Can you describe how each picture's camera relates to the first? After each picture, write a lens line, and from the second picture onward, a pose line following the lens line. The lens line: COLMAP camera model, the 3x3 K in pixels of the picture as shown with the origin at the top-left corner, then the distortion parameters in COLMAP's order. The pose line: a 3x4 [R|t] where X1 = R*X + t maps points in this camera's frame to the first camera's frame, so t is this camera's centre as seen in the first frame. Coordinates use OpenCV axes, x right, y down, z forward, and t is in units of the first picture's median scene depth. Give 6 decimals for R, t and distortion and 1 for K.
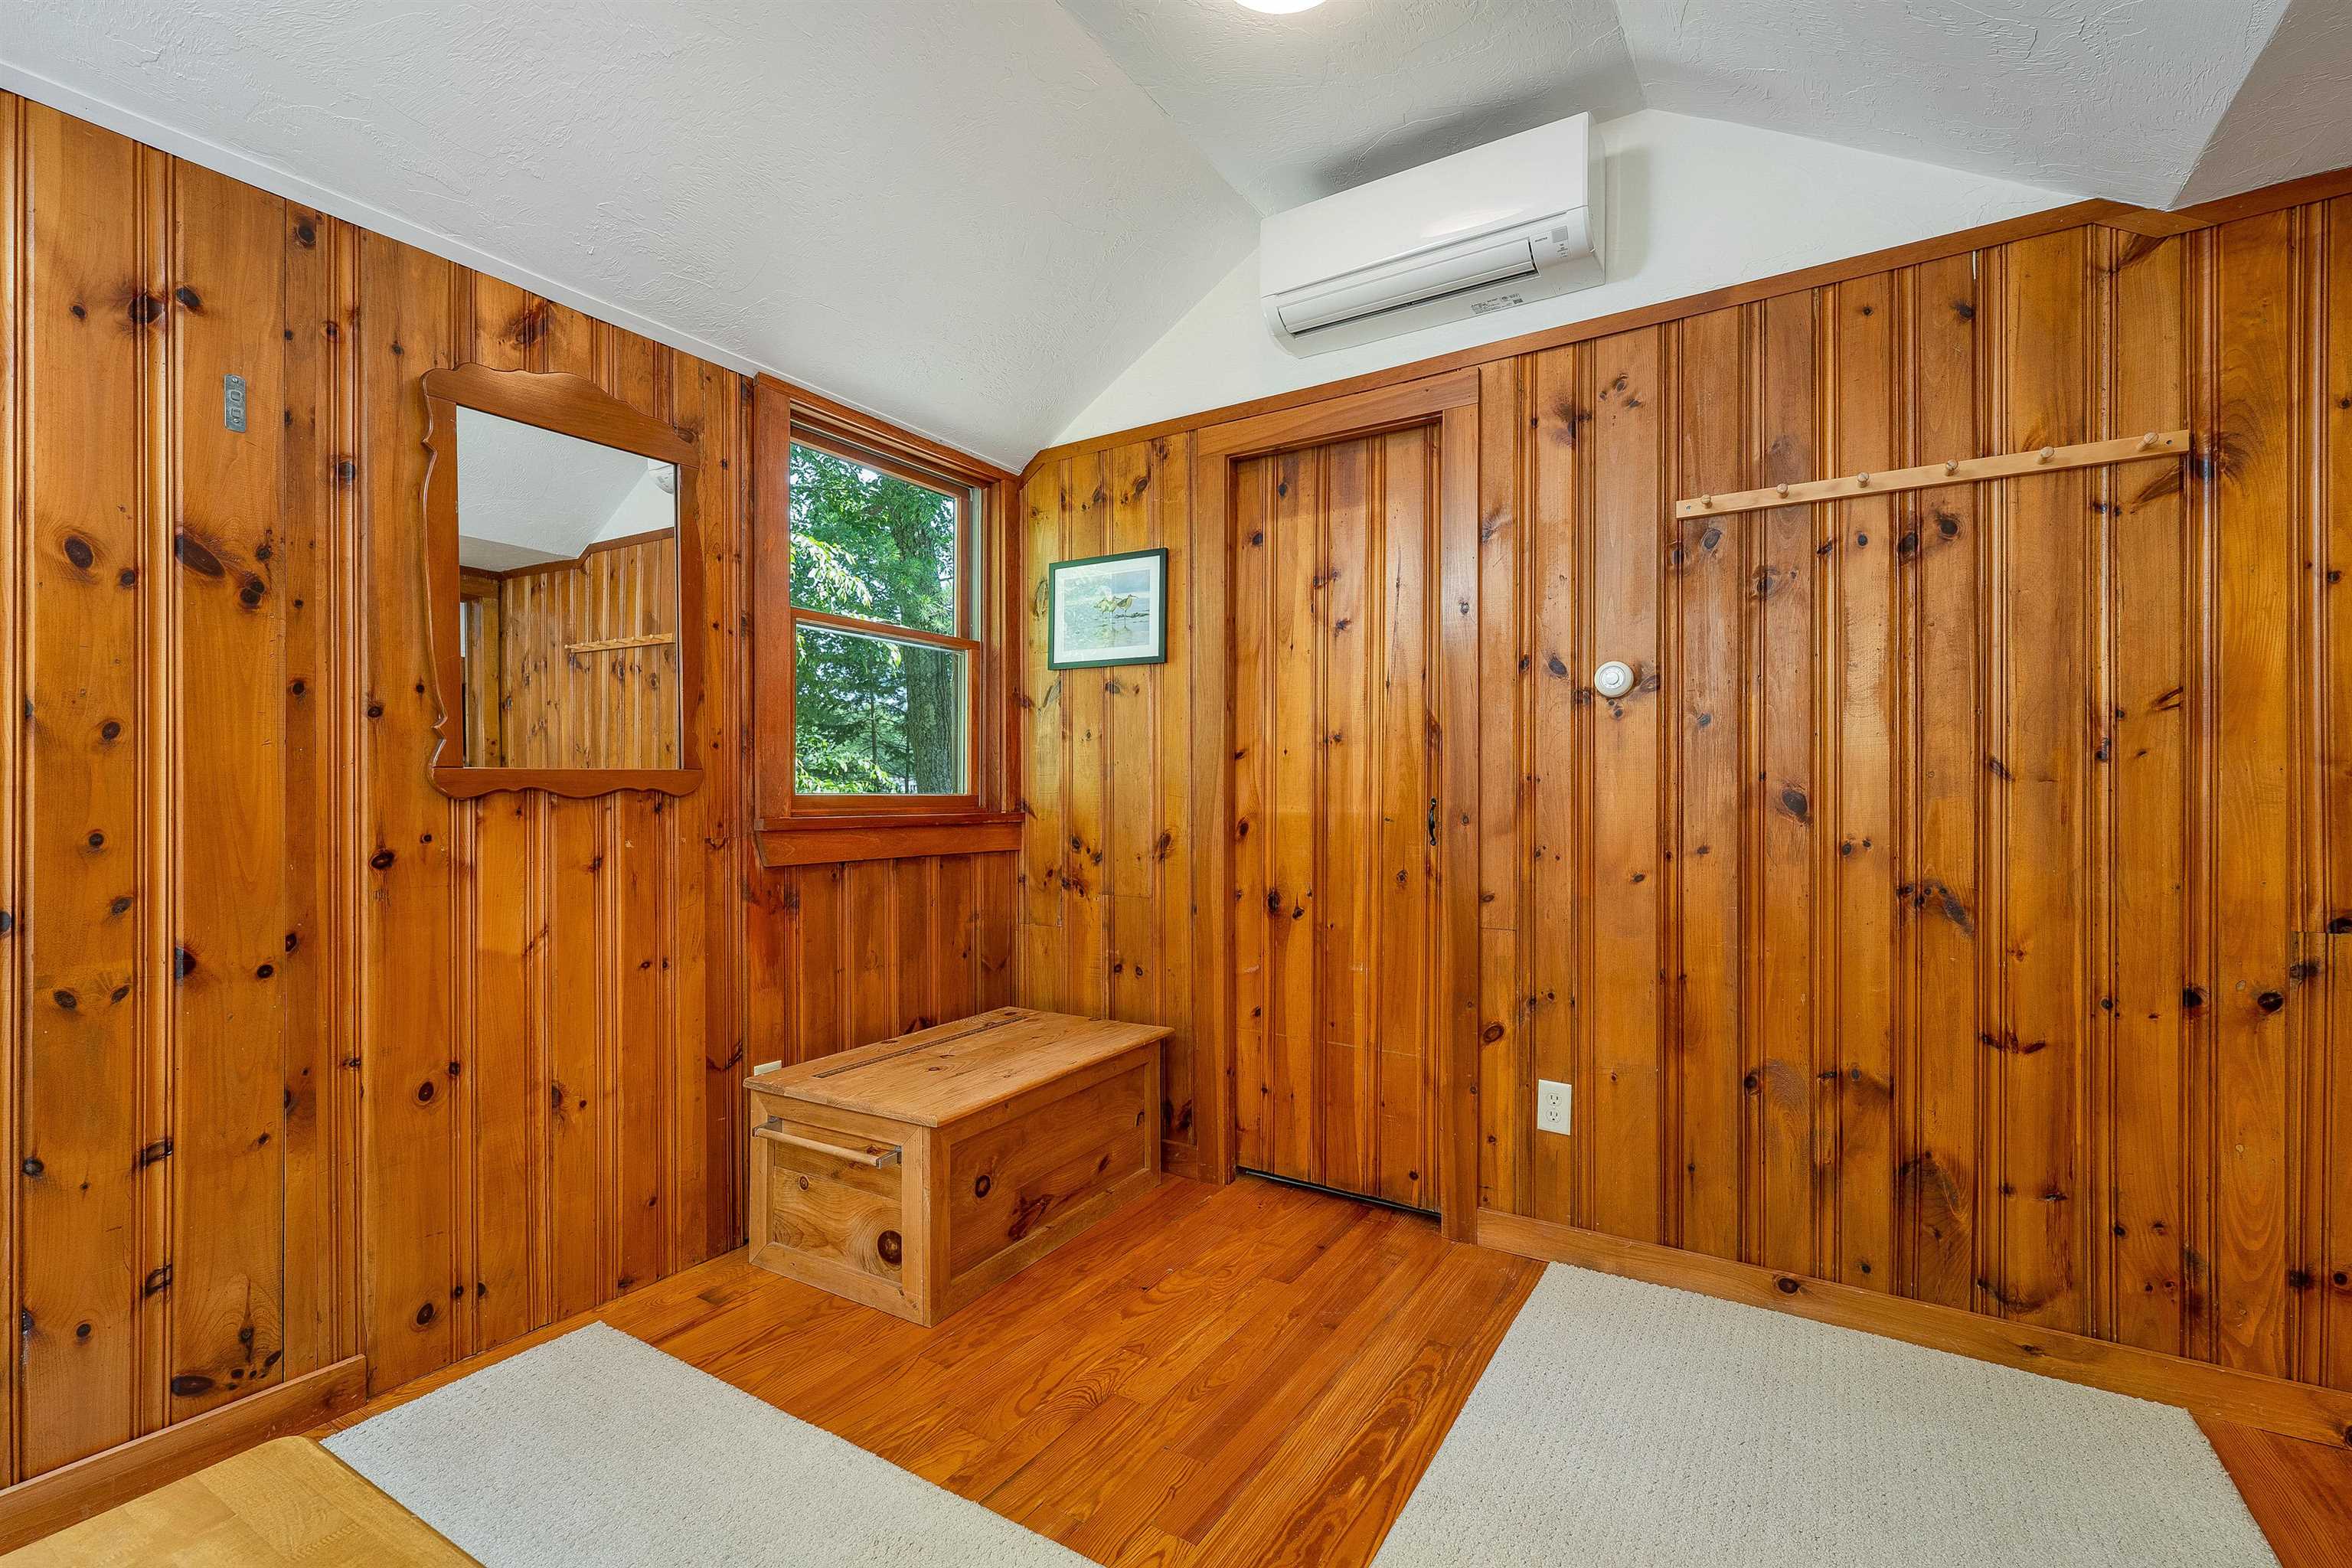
lens RADIAL K [[1042.7, 0, 1182.0], [0, 1042.7, 792.6], [0, 0, 1]] dist [-0.003355, -0.000174]
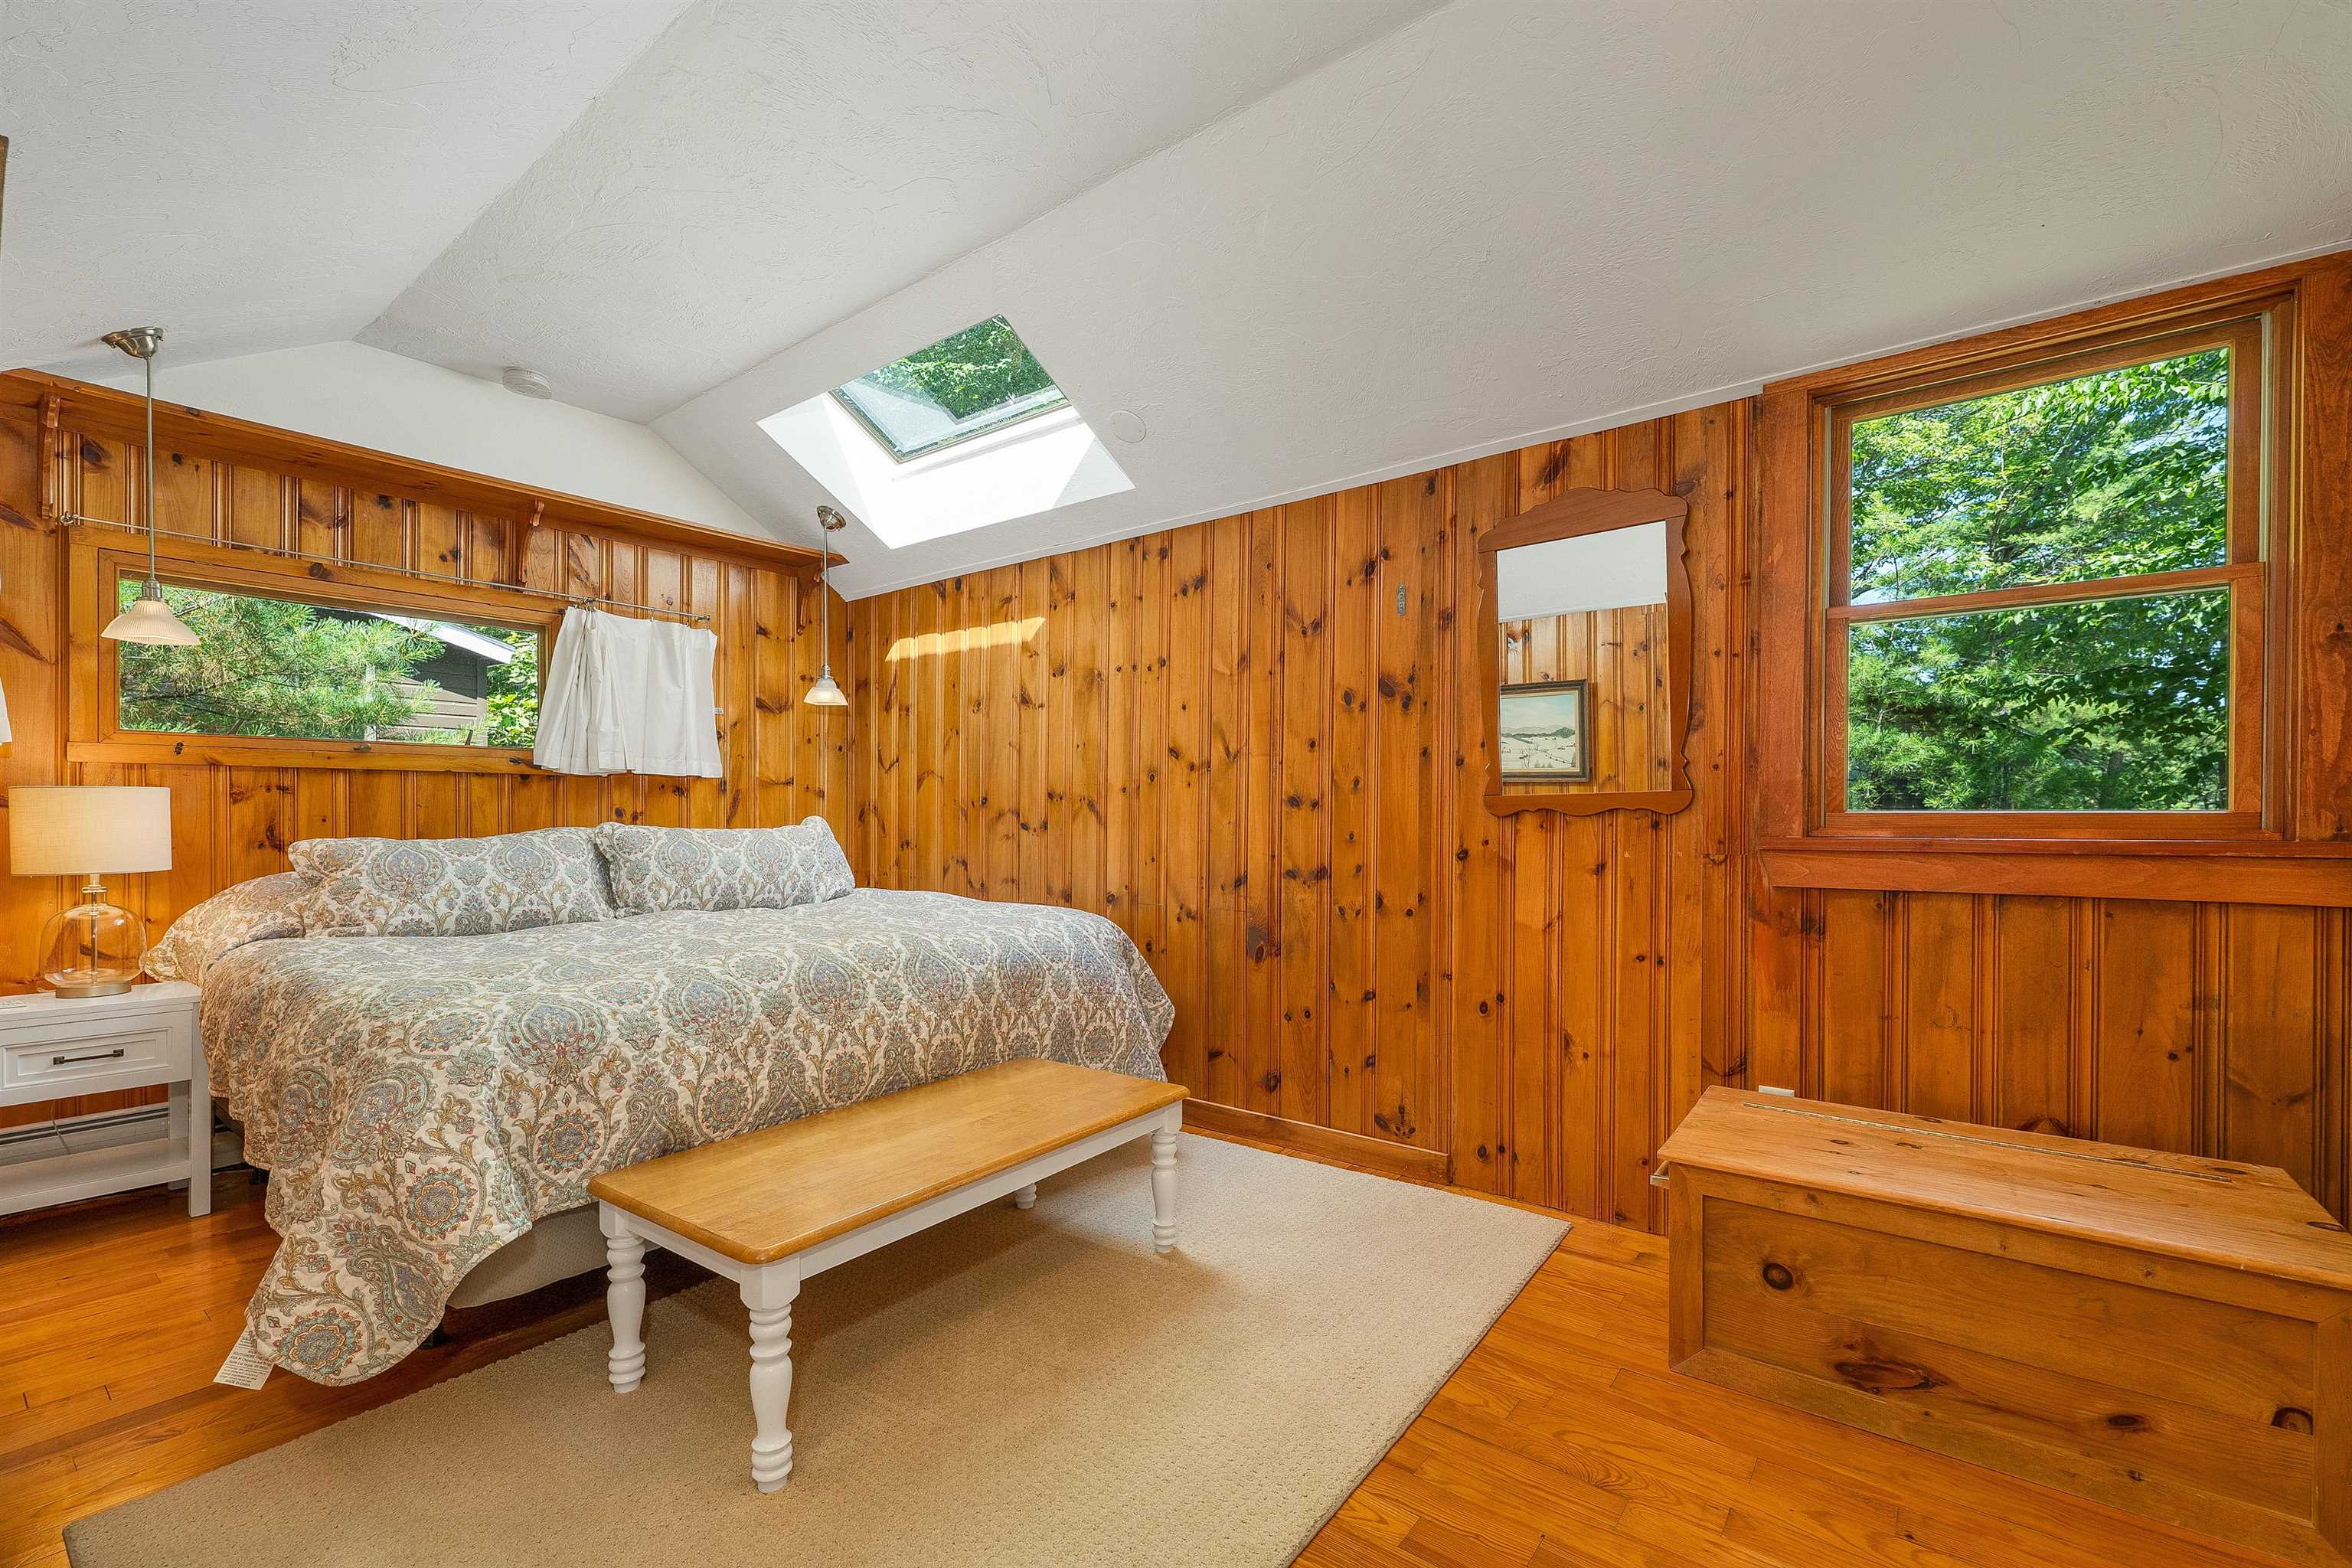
lens RADIAL K [[972.3, 0, 1163.7], [0, 972.3, 821.3], [0, 0, 1]] dist [0.003677, -0.000070]
pose [[-0.116132, 0.004695, -0.993223, 0.685533], [0.003848, 0.999983, 0.004277, 0.004635], [0.993226, -0.003326, -0.116148, 0.638023]]
